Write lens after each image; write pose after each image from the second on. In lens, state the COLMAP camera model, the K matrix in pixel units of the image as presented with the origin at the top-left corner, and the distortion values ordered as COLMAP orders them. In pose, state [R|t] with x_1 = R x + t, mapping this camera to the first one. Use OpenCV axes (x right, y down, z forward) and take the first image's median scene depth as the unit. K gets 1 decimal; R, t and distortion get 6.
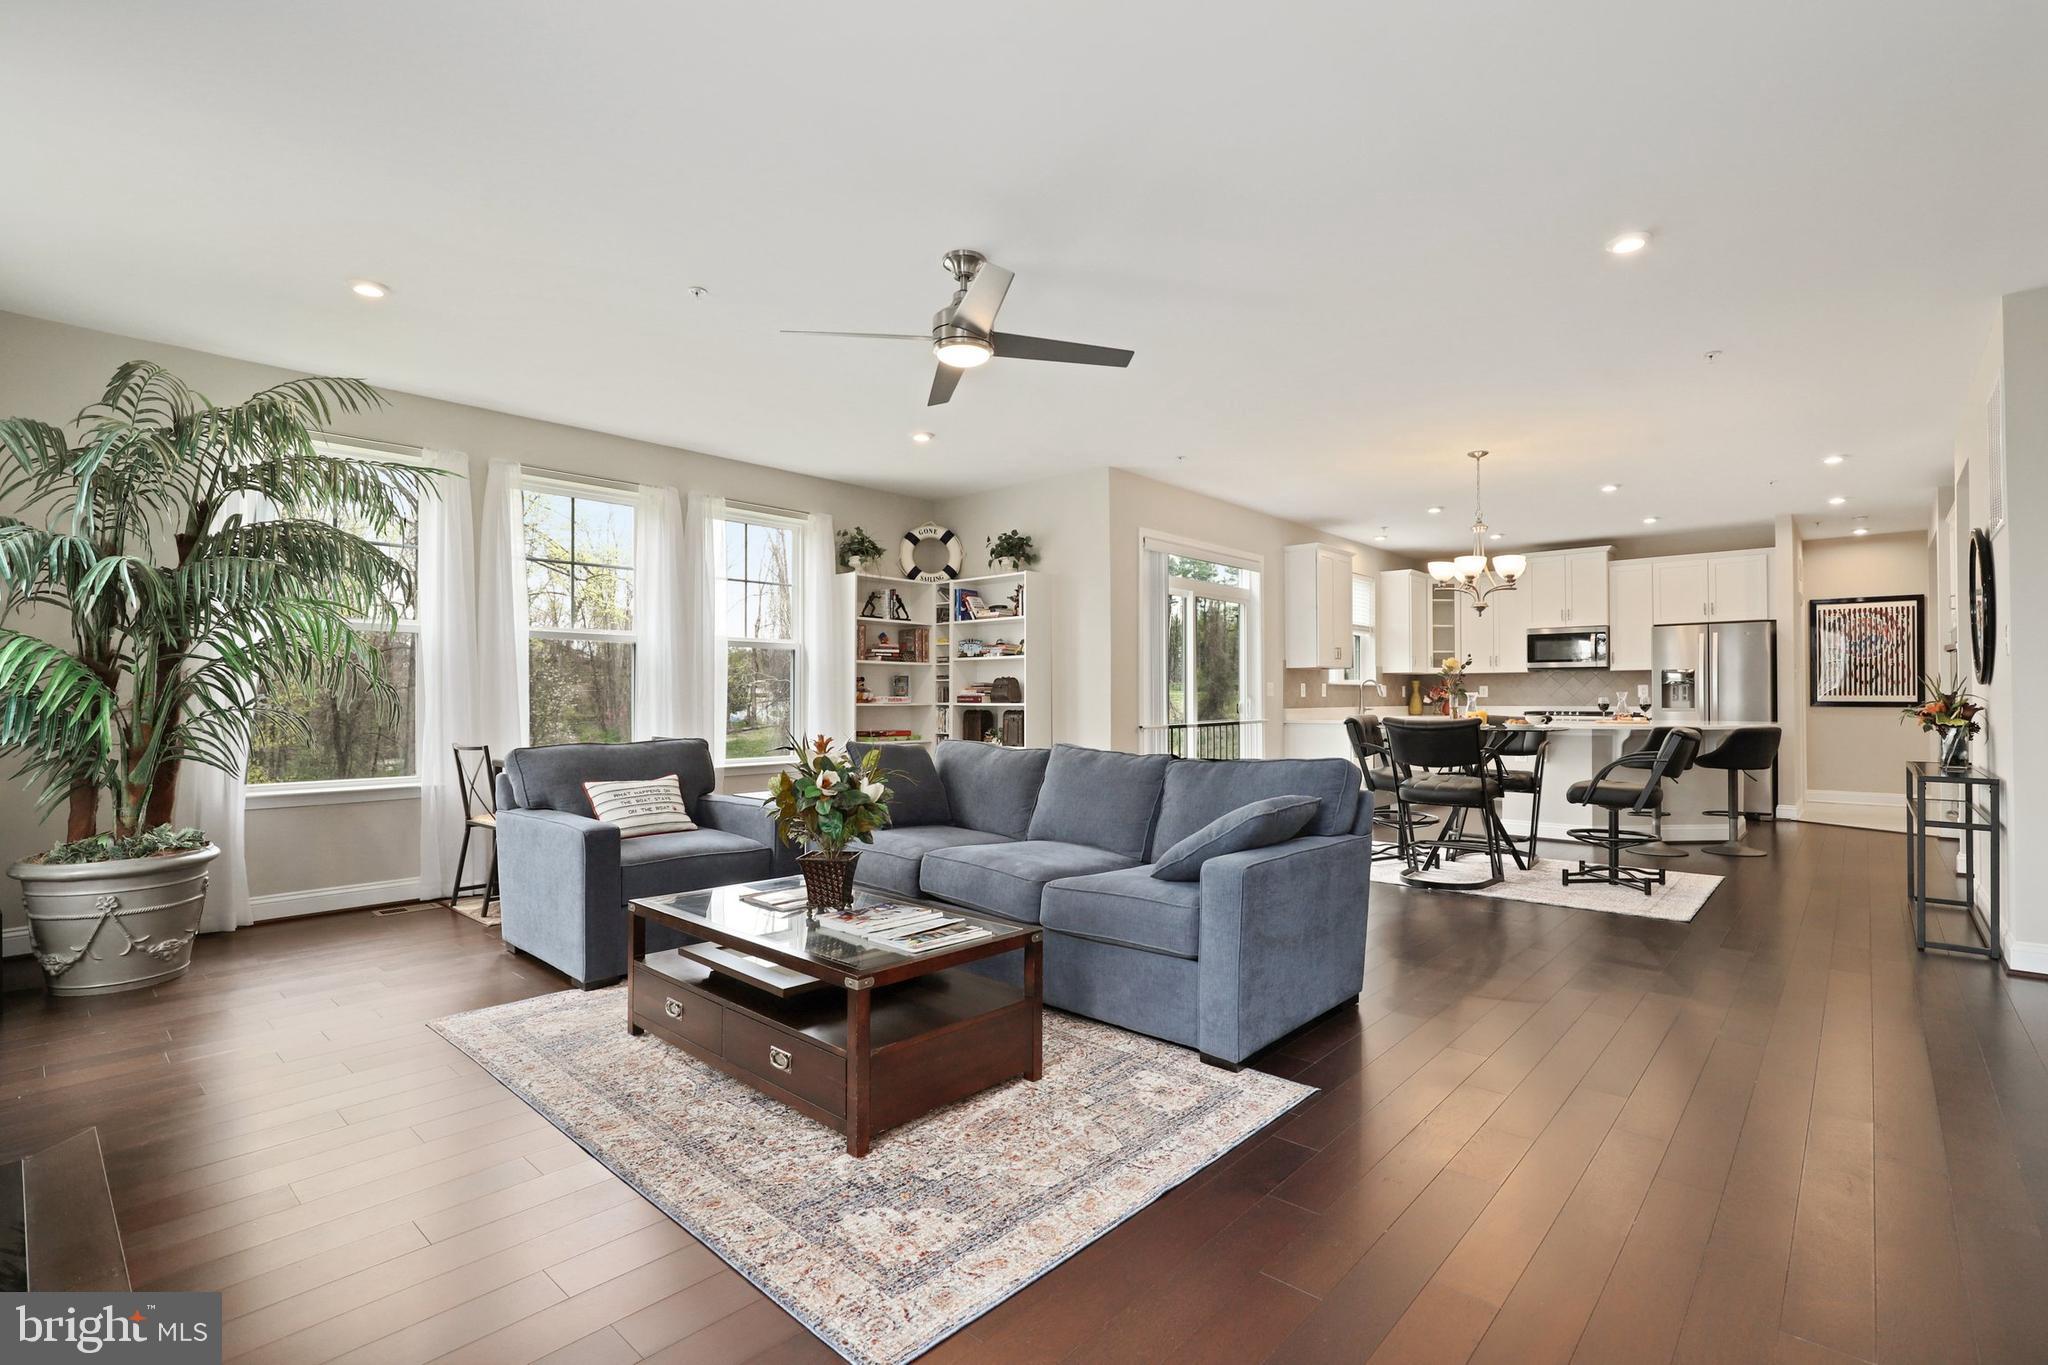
lens RADIAL K [[932.9, 0, 1035.2], [0, 932.9, 686.9], [0, 0, 1]] dist [-0.021425, 0.003991]
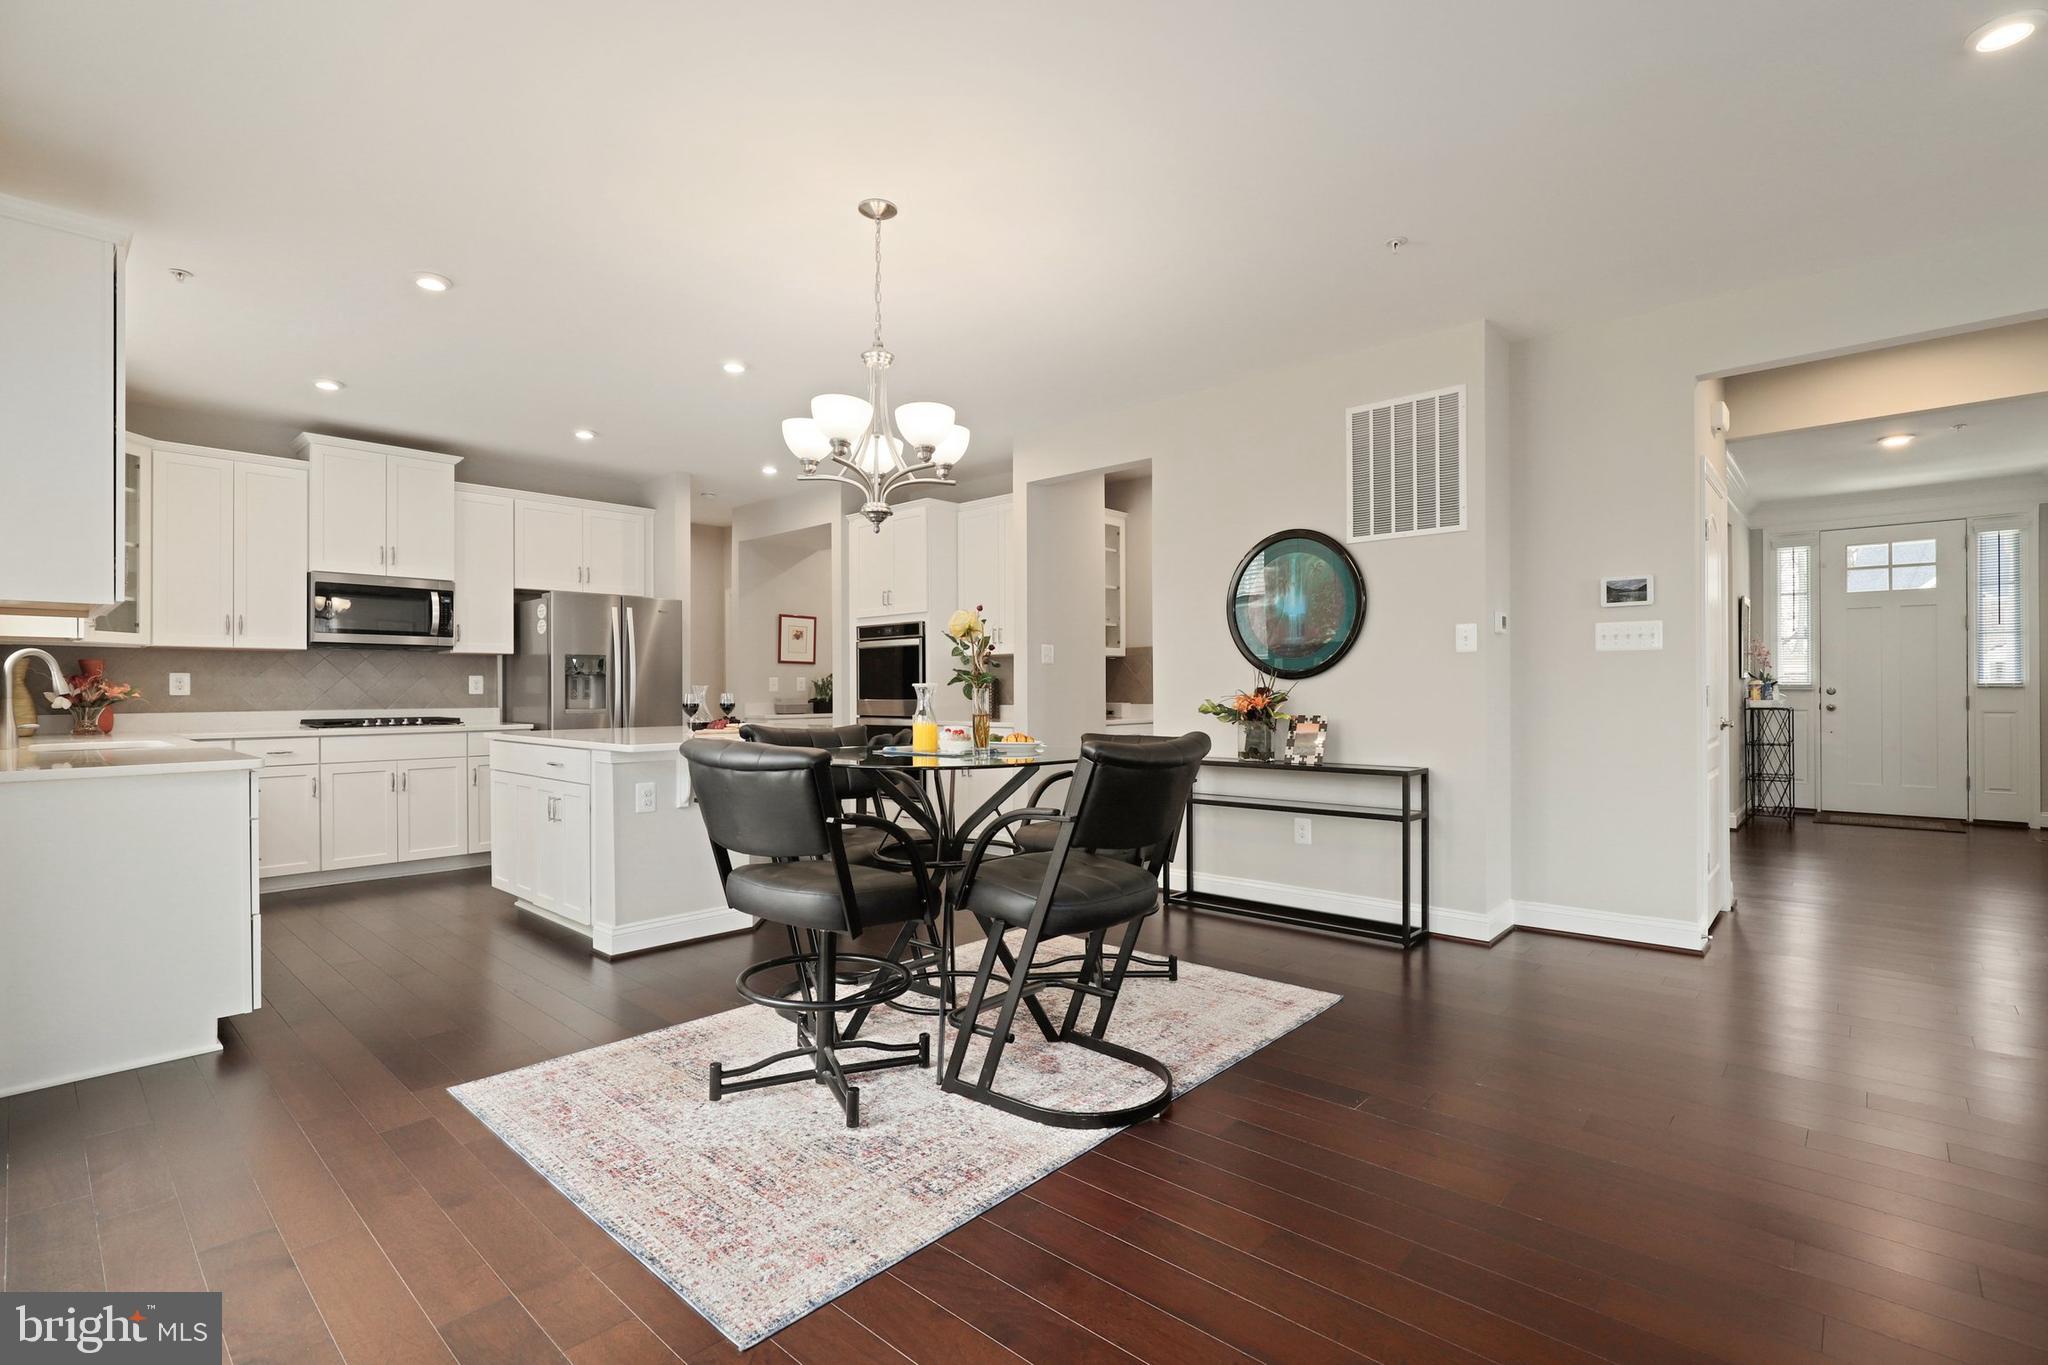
lens RADIAL K [[932.9, 0, 1034.8], [0, 932.9, 685.1], [0, 0, 1]] dist [-0.021425, 0.003991]
pose [[0.008770, 0.006137, 0.999943, -0.015356], [-0.003662, 0.999975, -0.006105, 0.007583], [-0.999955, -0.003608, 0.008793, 0.616926]]
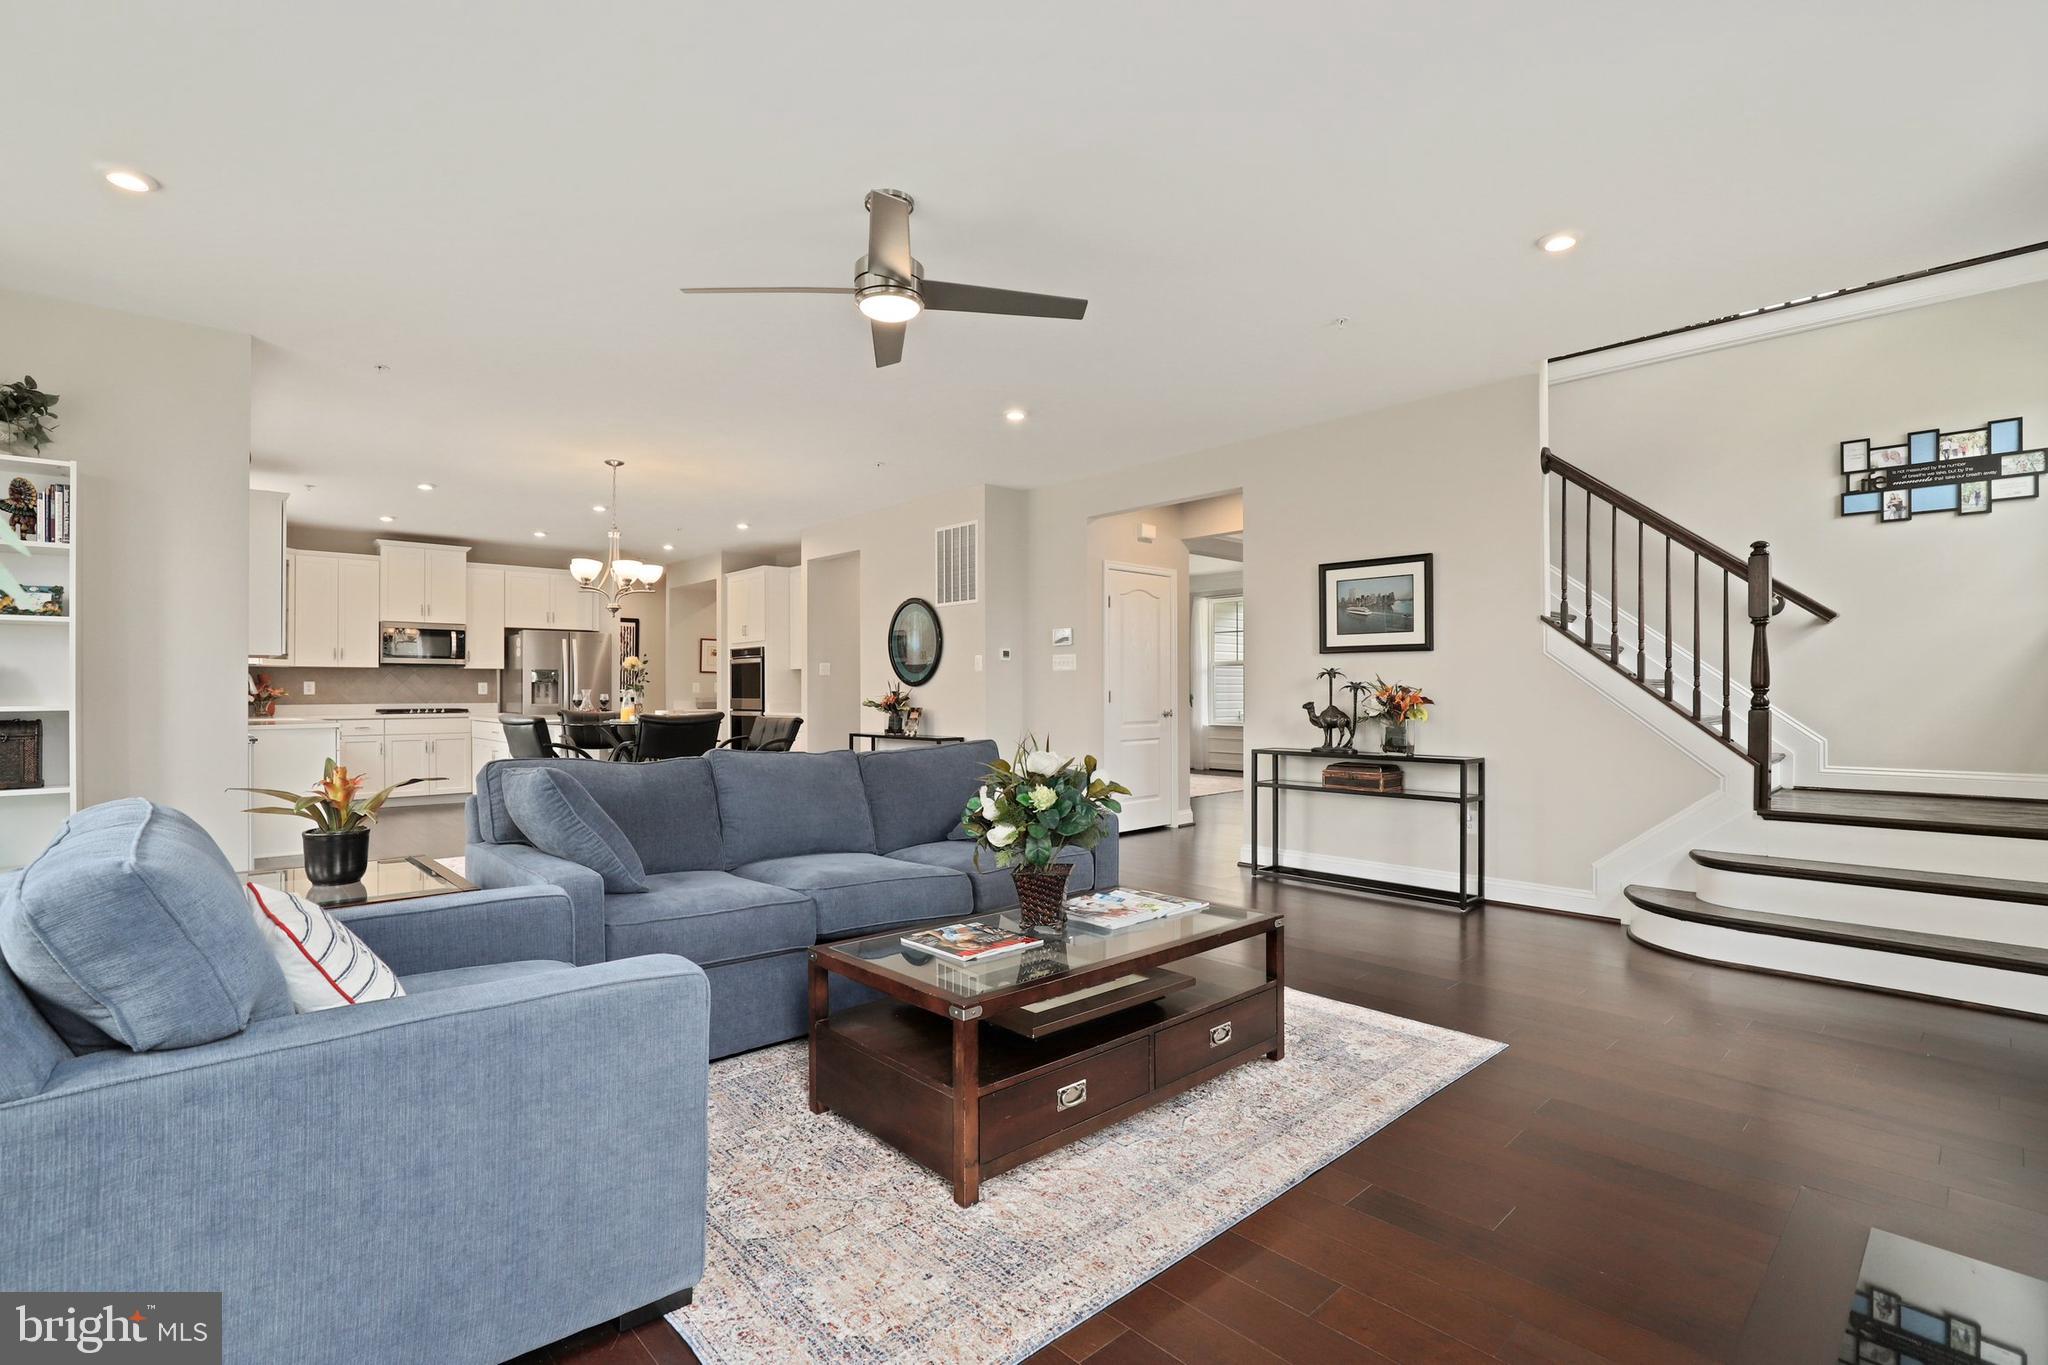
lens RADIAL K [[932.9, 0, 1011.8], [0, 932.9, 684.8], [0, 0, 1]] dist [-0.021425, 0.003991]
pose [[0.108613, 0.007840, 0.994053, -0.352952], [-0.005568, 0.999958, -0.007278, 0.004853], [-0.994069, -0.004744, 0.108652, 0.294762]]
